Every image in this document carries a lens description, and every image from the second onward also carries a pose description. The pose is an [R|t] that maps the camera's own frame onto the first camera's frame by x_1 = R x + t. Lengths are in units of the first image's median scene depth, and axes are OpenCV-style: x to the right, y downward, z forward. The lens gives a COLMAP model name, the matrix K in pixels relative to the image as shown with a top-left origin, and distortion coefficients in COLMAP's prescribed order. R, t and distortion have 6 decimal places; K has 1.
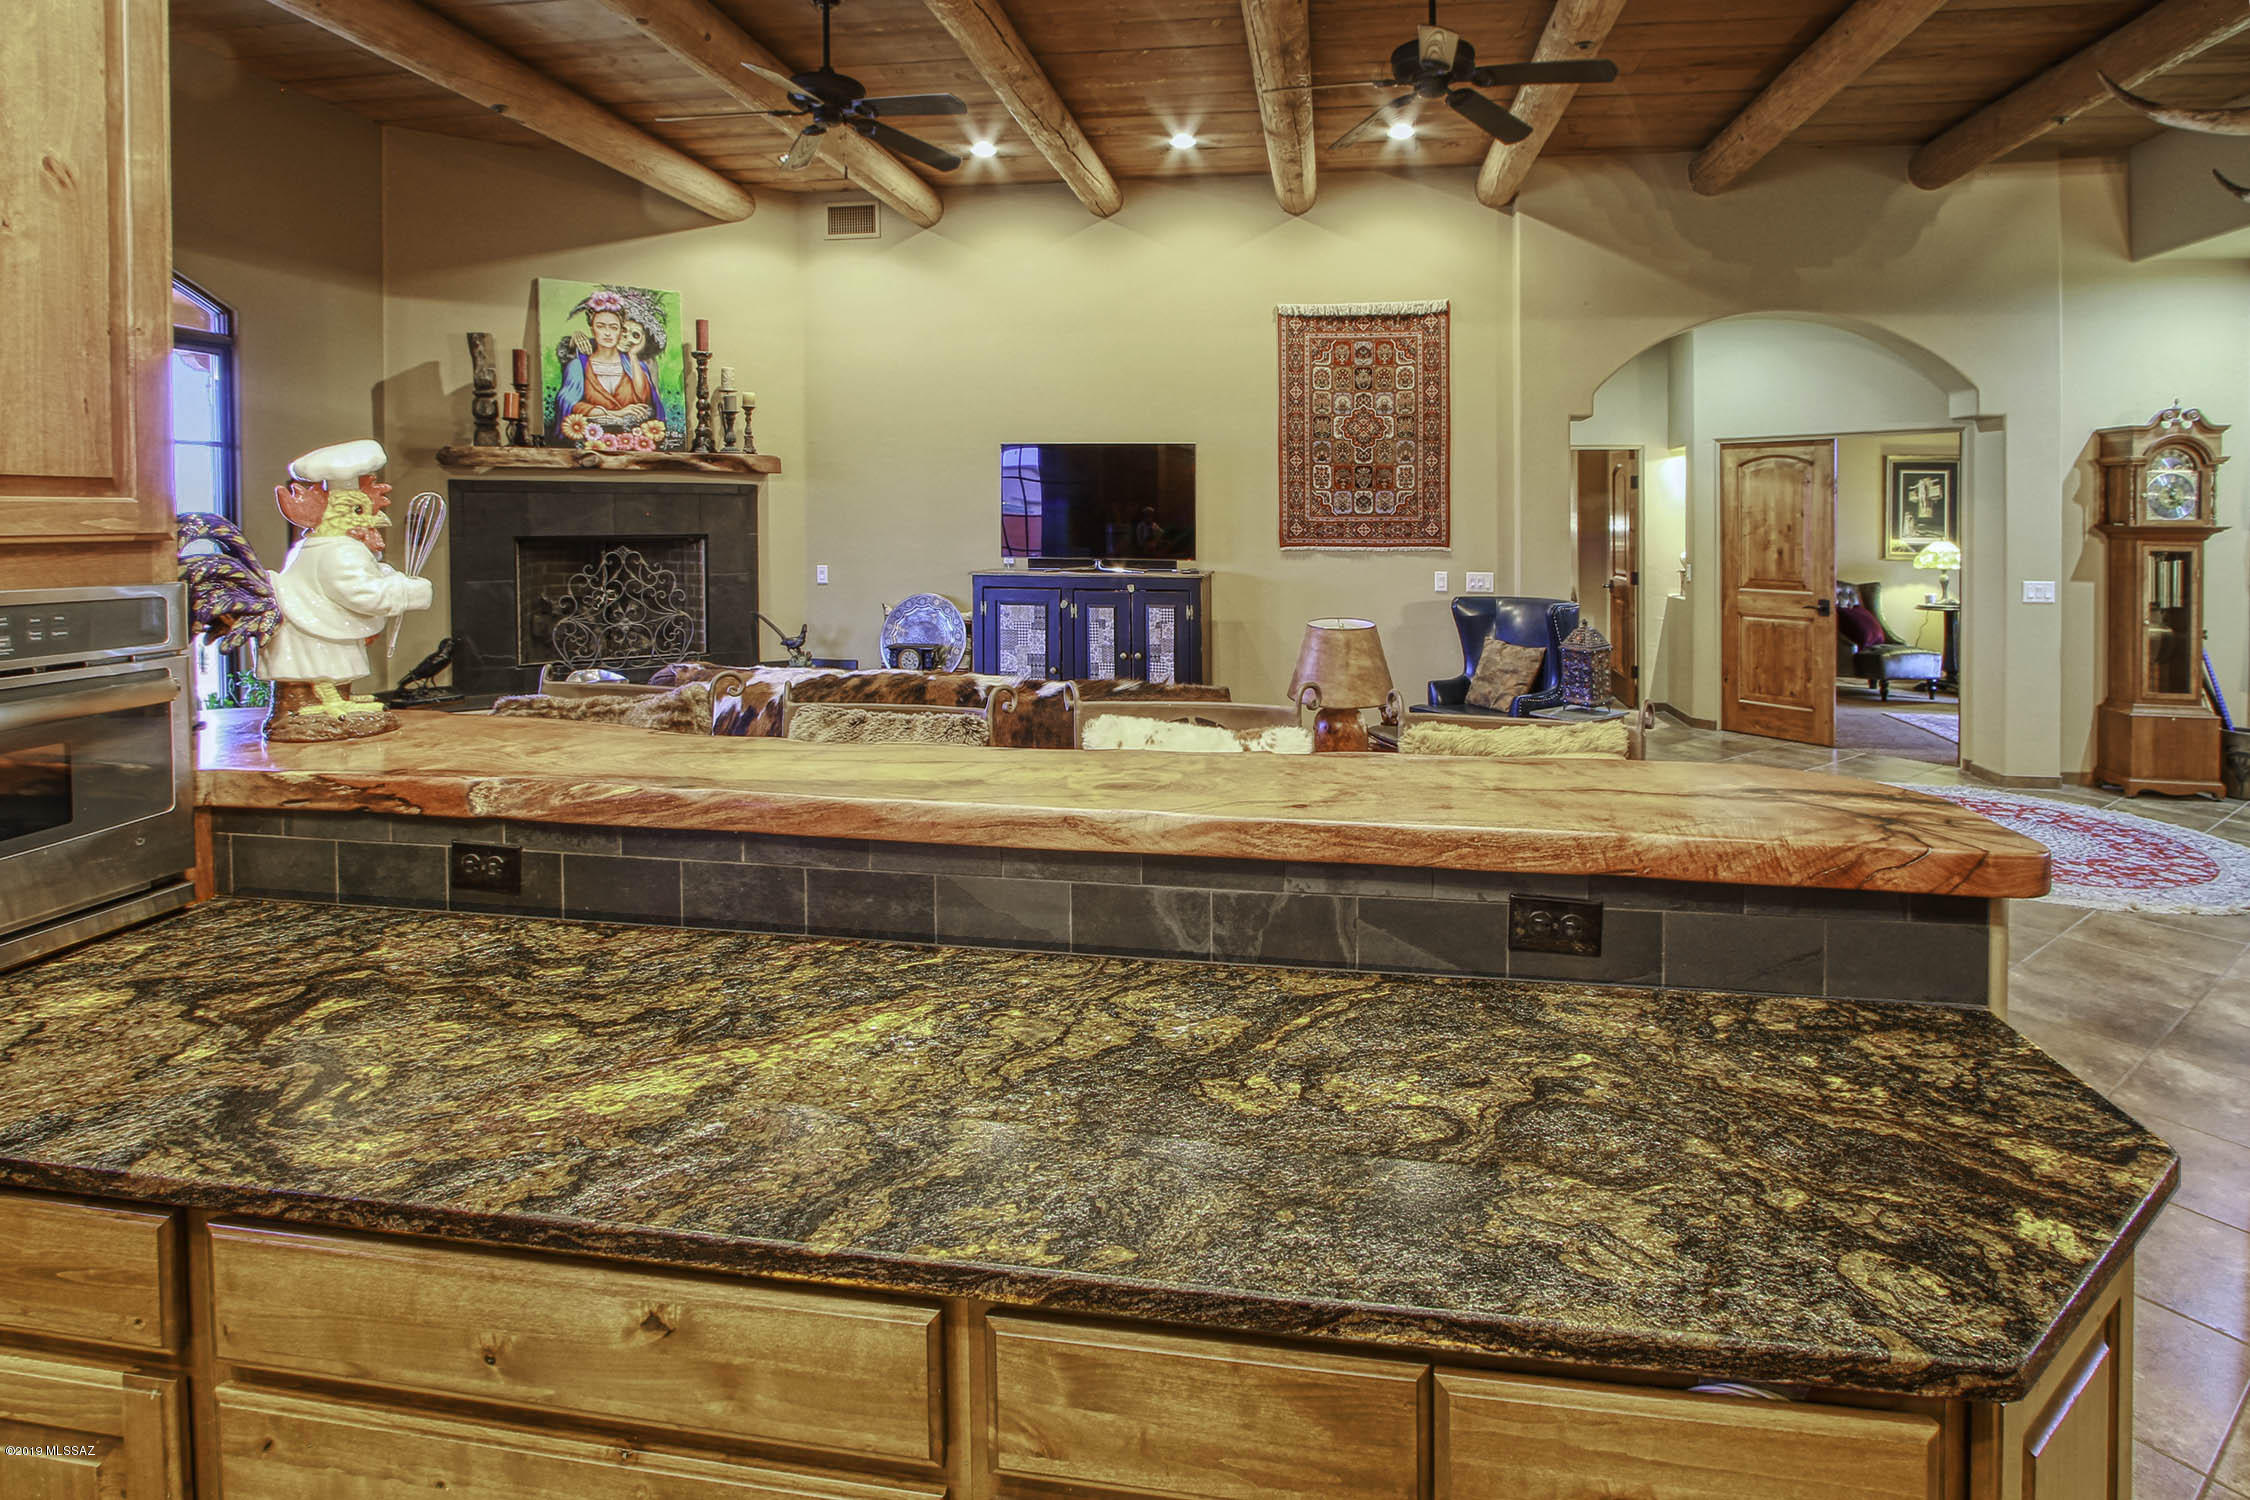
lens RADIAL K [[1232.3, 0, 1171.2], [0, 1232.3, 538.9], [0, 0, 1]] dist [-0.027505, 0.000669]
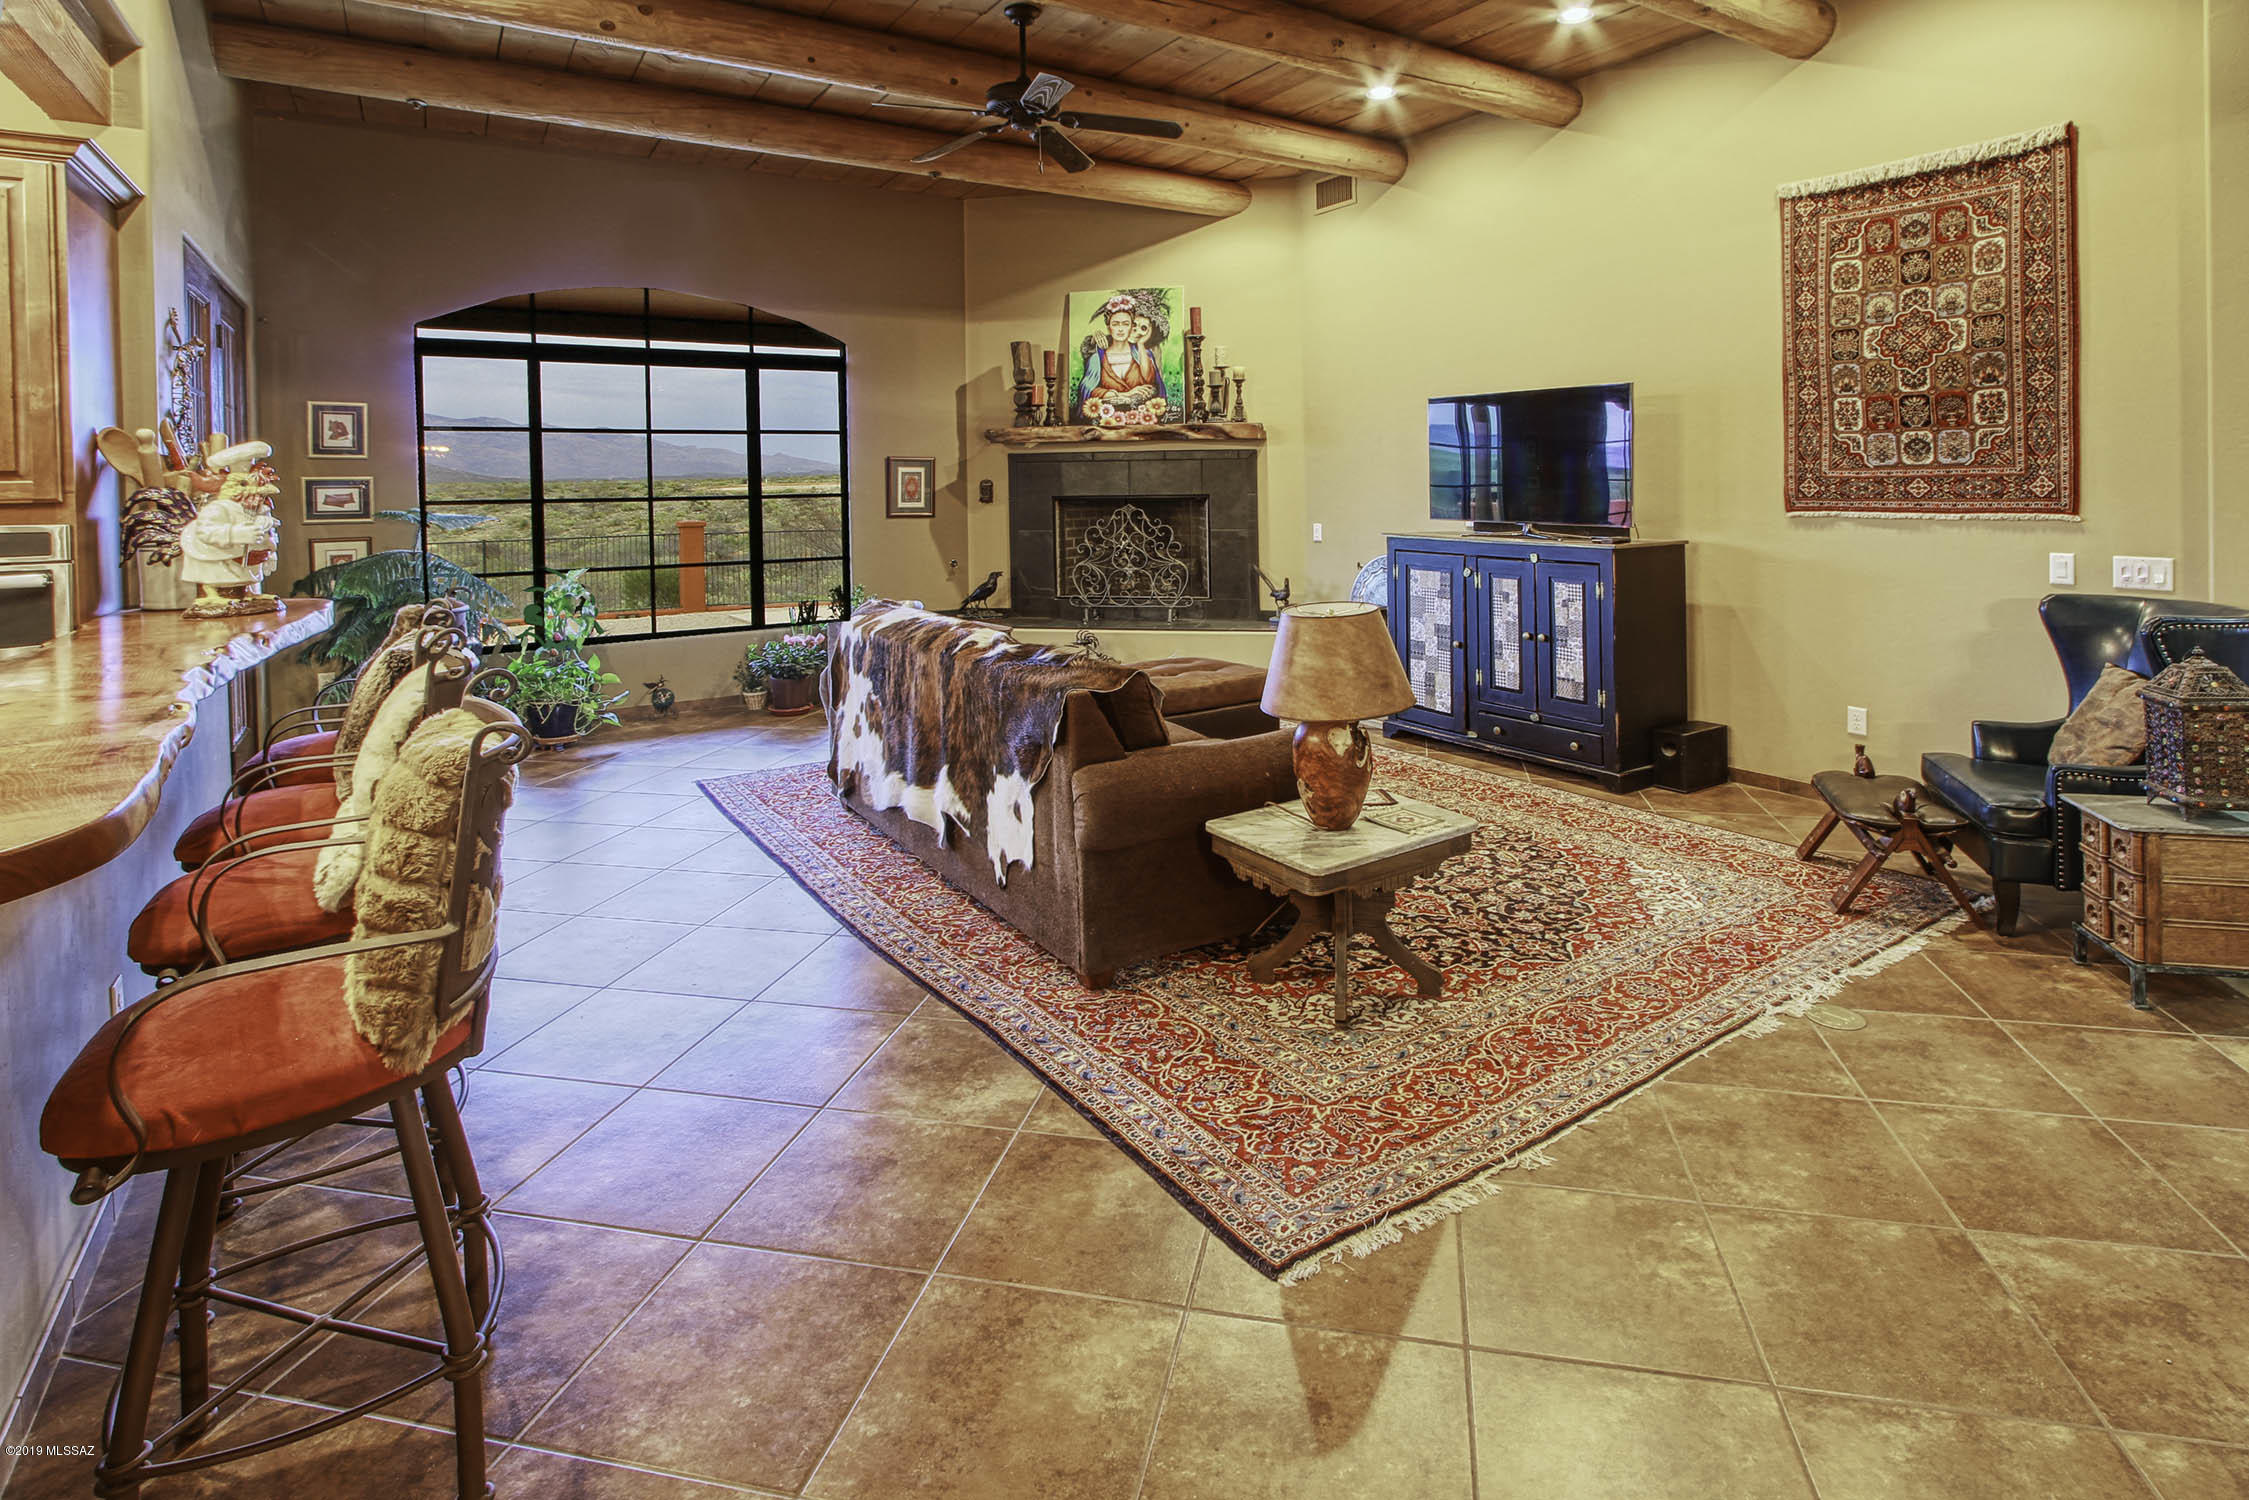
lens RADIAL K [[1138.4, 0, 1224.9], [0, 1138.4, 491.9], [0, 0, 1]] dist [-0.008332, -0.001652]
pose [[0.634364, -0.000799, -0.773034, 0.402794], [-0.001407, 0.999997, -0.002188, -0.003277], [0.773034, 0.002476, 0.634360, 0.303690]]
